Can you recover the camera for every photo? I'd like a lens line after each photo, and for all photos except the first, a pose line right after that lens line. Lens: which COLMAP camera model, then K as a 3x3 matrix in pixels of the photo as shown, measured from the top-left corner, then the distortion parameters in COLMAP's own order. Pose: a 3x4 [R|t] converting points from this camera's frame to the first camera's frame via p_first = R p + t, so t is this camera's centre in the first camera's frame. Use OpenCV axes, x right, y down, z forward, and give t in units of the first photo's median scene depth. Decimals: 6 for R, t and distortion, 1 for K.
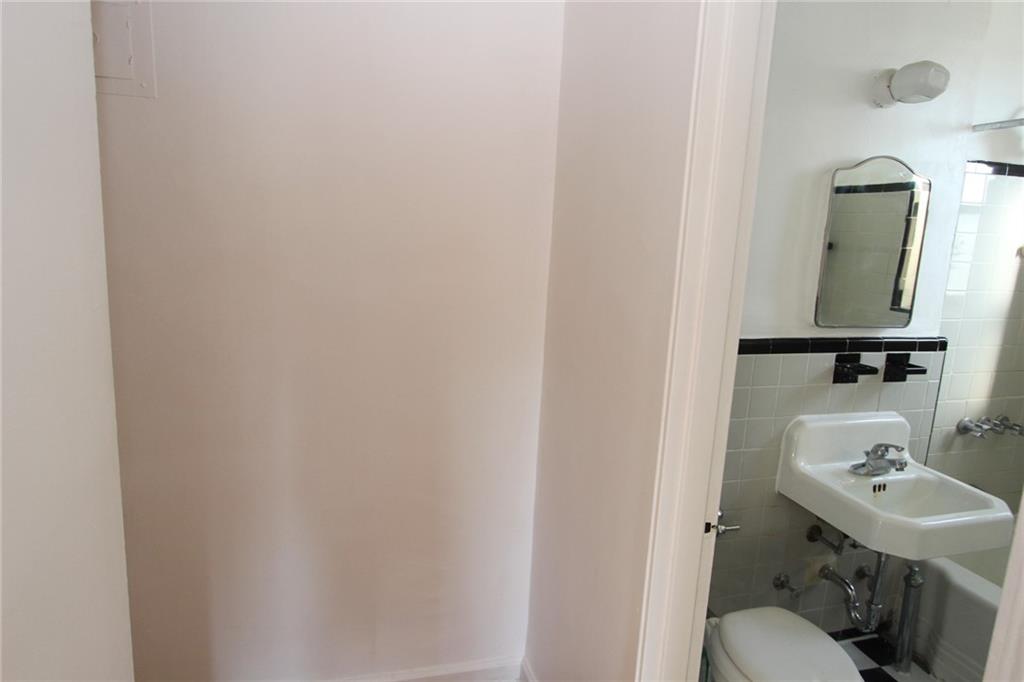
lens RADIAL K [[613.4, 0, 512.6], [0, 613.4, 342.2], [0, 0, 1]] dist [-0.010194, 0.002585]
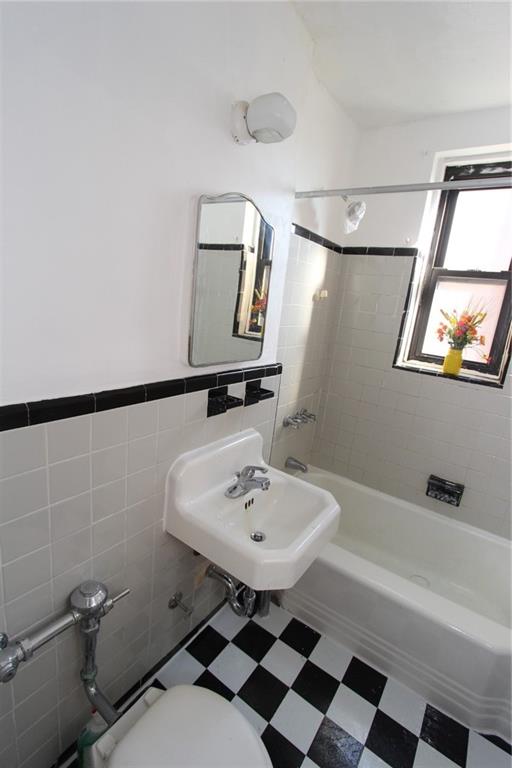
lens RADIAL K [[356.6, 0, 258.0], [0, 356.6, 383.7], [0, 0, 1]] dist [-0.020004, 0.000372]
pose [[0.784770, -0.104180, 0.610968, 0.223832], [0.039704, 0.992197, 0.118187, -0.059324], [-0.618513, -0.068492, 0.782783, 0.470699]]
